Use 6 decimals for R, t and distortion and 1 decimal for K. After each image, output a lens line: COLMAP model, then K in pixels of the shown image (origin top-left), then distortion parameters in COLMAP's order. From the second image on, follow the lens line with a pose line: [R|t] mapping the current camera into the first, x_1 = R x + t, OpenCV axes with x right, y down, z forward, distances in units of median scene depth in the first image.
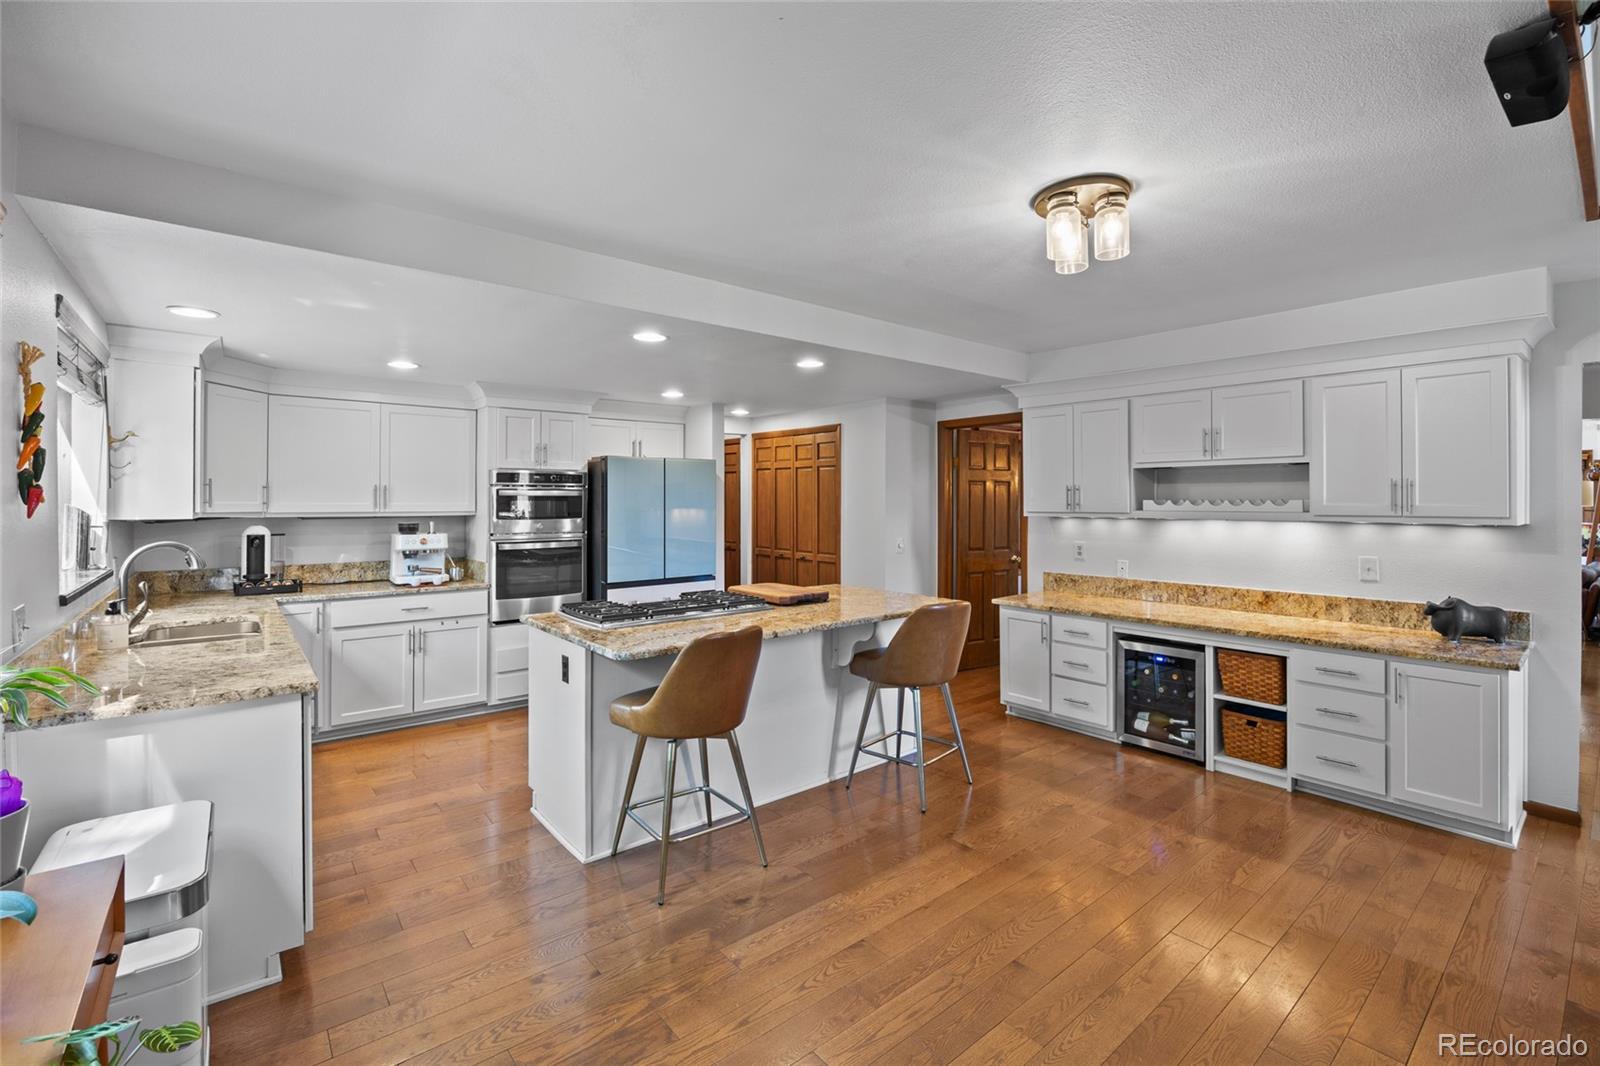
lens RADIAL K [[701.0, 0, 802.2], [0, 701.0, 495.3], [0, 0, 1]] dist [-0.013066, 0.000261]
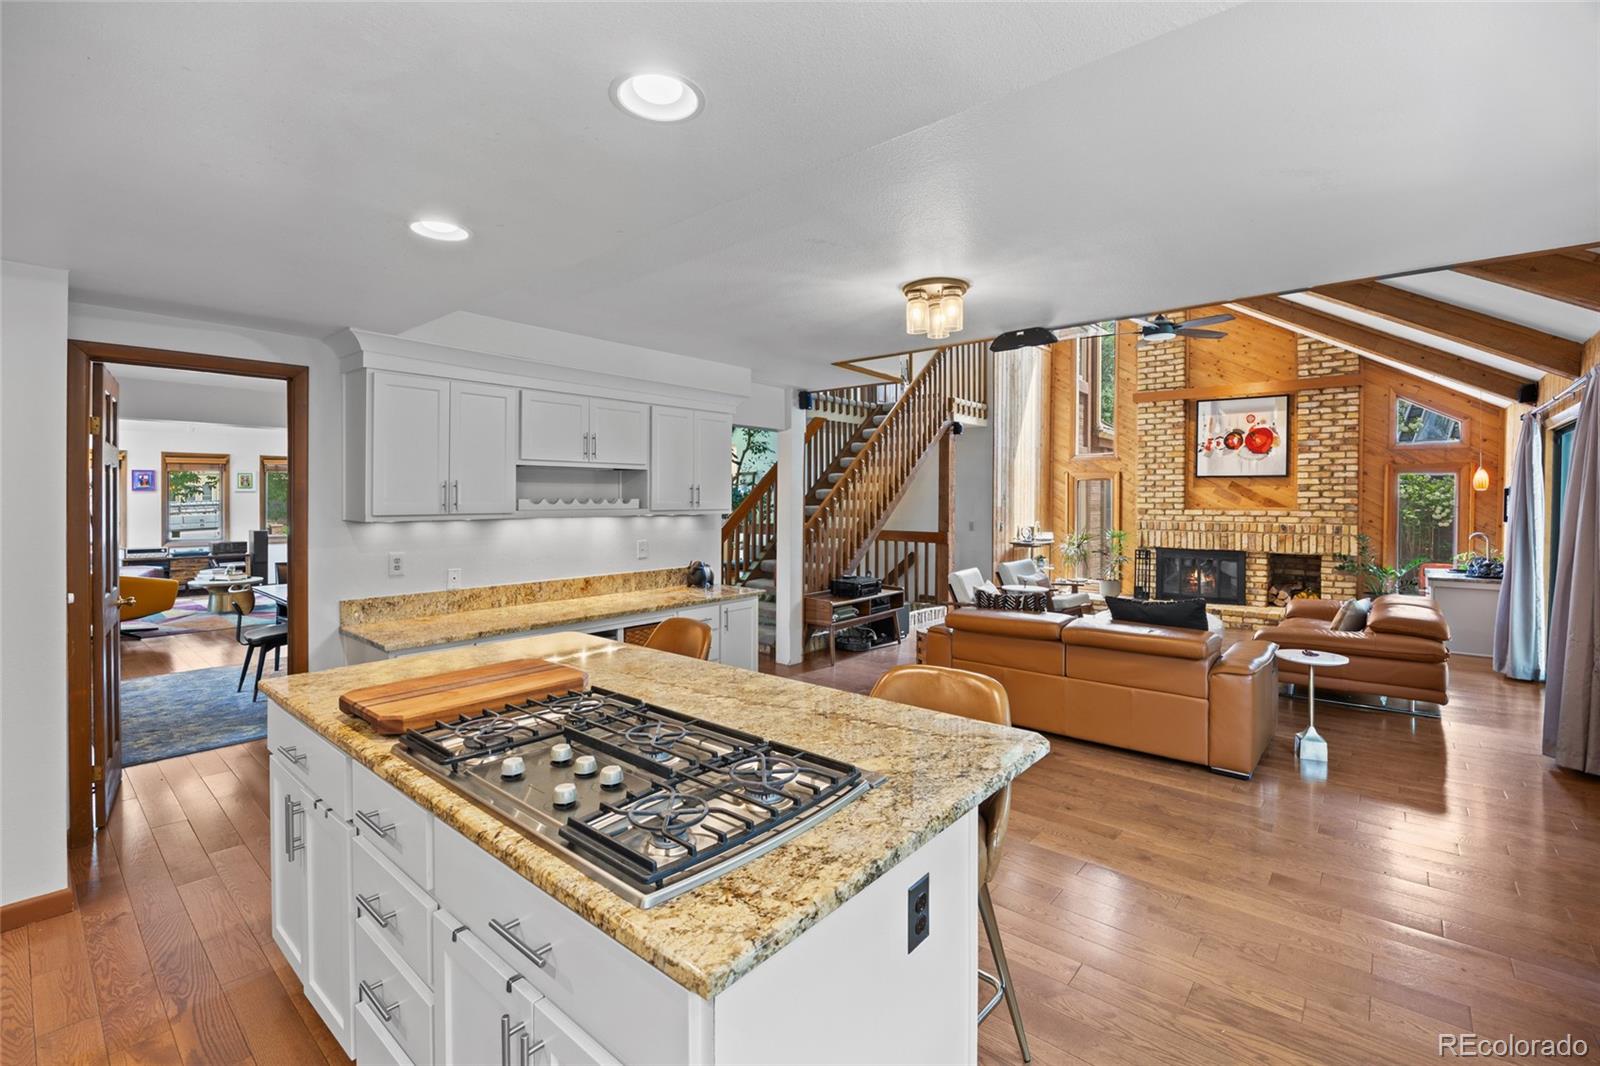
lens RADIAL K [[701.0, 0, 802.2], [0, 701.0, 495.3], [0, 0, 1]] dist [-0.013066, 0.000261]
pose [[-0.184205, 0.005902, 0.982870, -0.518409], [-0.006858, 0.999950, -0.007290, 0.006236], [-0.982864, -0.008083, -0.184155, 0.815427]]
